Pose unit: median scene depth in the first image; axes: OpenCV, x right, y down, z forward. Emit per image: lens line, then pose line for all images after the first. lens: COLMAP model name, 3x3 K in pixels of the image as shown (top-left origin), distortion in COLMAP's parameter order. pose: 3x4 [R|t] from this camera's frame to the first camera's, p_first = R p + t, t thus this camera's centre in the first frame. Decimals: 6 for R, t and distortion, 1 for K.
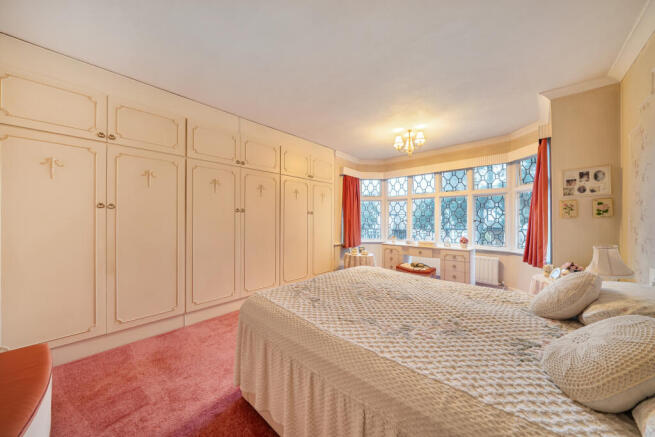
lens RADIAL K [[222.3, 0, 327.5], [0, 222.3, 218.5], [0, 0, 1]] dist [-0.000954, -0.000105]
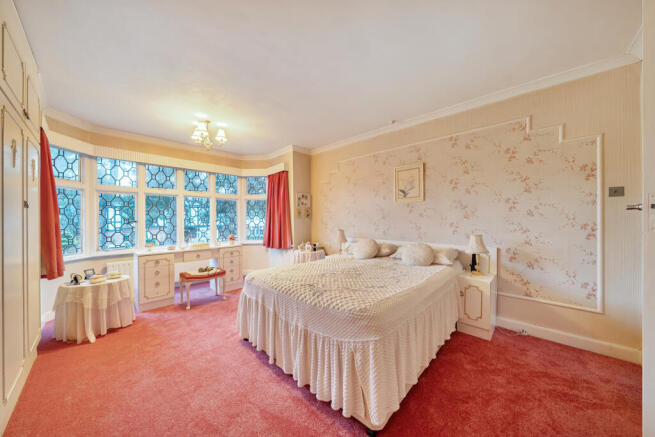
lens RADIAL K [[222.3, 0, 327.5], [0, 222.3, 218.5], [0, 0, 1]] dist [-0.000954, -0.000105]
pose [[0.019147, -0.000365, 0.999817, -0.499959], [0.003684, 0.999993, 0.000294, 0.000790], [-0.999810, 0.003678, 0.019149, 0.465076]]
